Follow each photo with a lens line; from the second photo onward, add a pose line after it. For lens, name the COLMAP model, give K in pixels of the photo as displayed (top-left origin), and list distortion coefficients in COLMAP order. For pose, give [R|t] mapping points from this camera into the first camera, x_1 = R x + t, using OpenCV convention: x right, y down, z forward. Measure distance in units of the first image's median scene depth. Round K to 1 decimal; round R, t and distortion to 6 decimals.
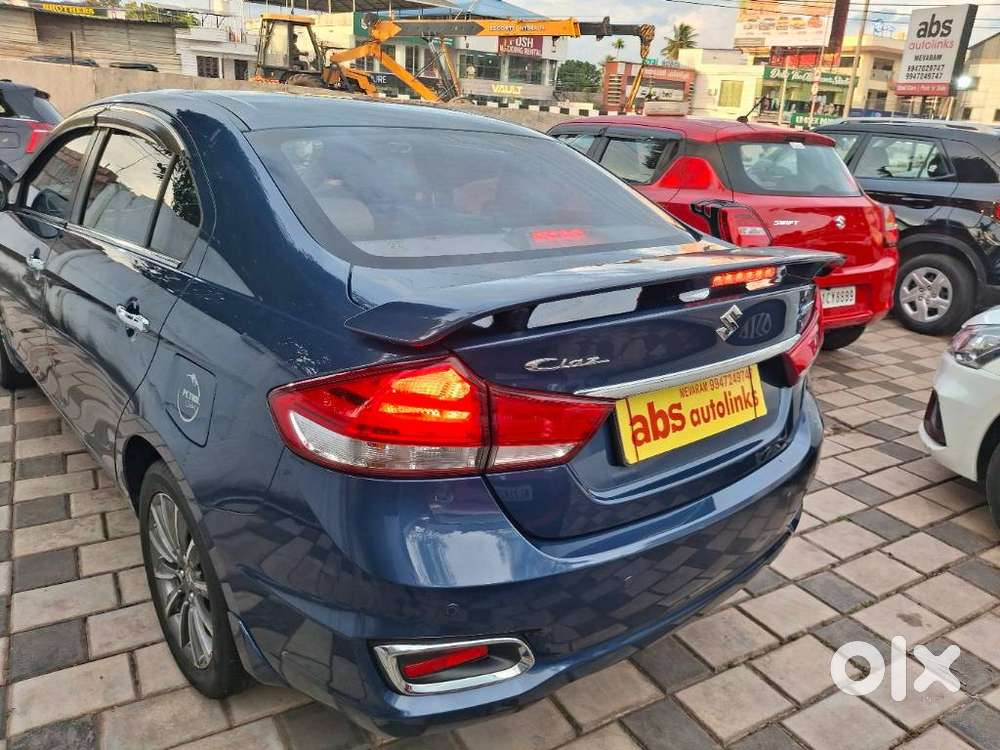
lens RADIAL K [[814.4, 0, 432.3], [0, 814.4, 374.0], [0, 0, 1]] dist [-0.027421, -0.006429]
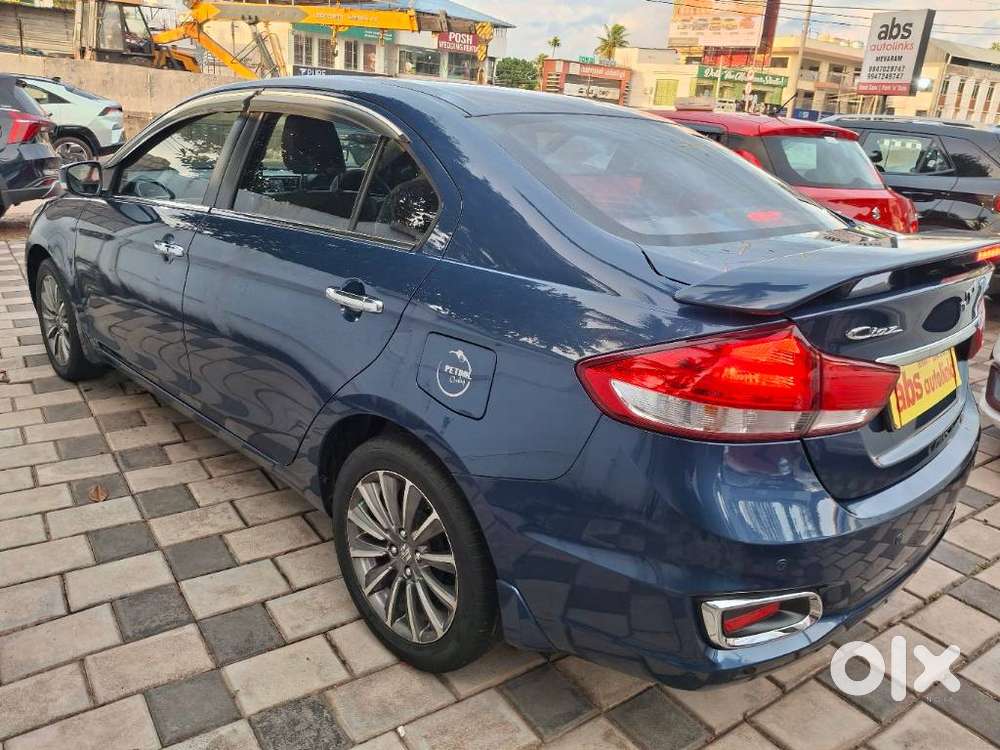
lens RADIAL K [[814.4, 0, 432.3], [0, 814.4, 374.0], [0, 0, 1]] dist [-0.027421, -0.006429]
pose [[0.997432, -0.012035, 0.070601, -0.249795], [0.011701, 0.999918, 0.005140, 0.014770], [-0.070657, -0.004300, 0.997491, -0.010903]]
